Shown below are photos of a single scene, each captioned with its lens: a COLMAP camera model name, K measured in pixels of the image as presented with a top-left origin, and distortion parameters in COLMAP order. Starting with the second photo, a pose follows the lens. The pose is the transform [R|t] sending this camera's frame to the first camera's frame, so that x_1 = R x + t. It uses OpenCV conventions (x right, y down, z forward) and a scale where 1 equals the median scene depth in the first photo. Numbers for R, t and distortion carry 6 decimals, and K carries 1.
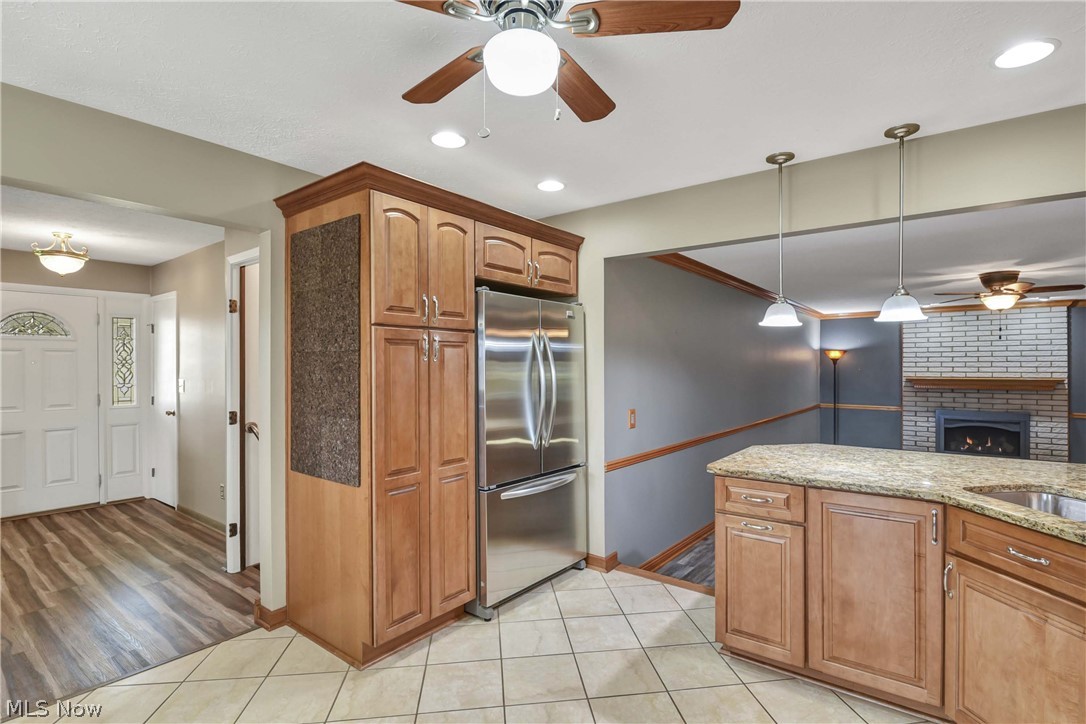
lens RADIAL K [[507.5, 0, 543.0], [0, 507.5, 366.8], [0, 0, 1]] dist [0.001530, -0.009442]
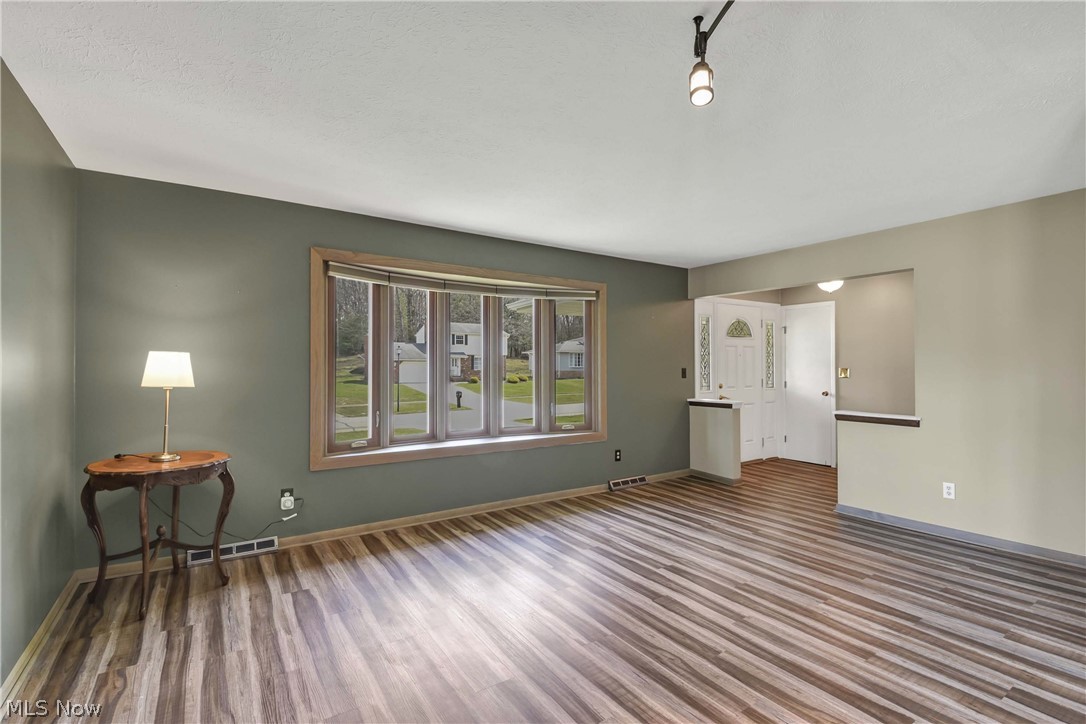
lens RADIAL K [[496.8, 0, 549.6], [0, 496.8, 366.7], [0, 0, 1]] dist [0.000995, -0.009410]
pose [[0.949706, 0.004010, -0.313117, -0.684691], [-0.002748, 0.999986, 0.004473, 0.011598], [0.313131, -0.003388, 0.949704, -0.306352]]
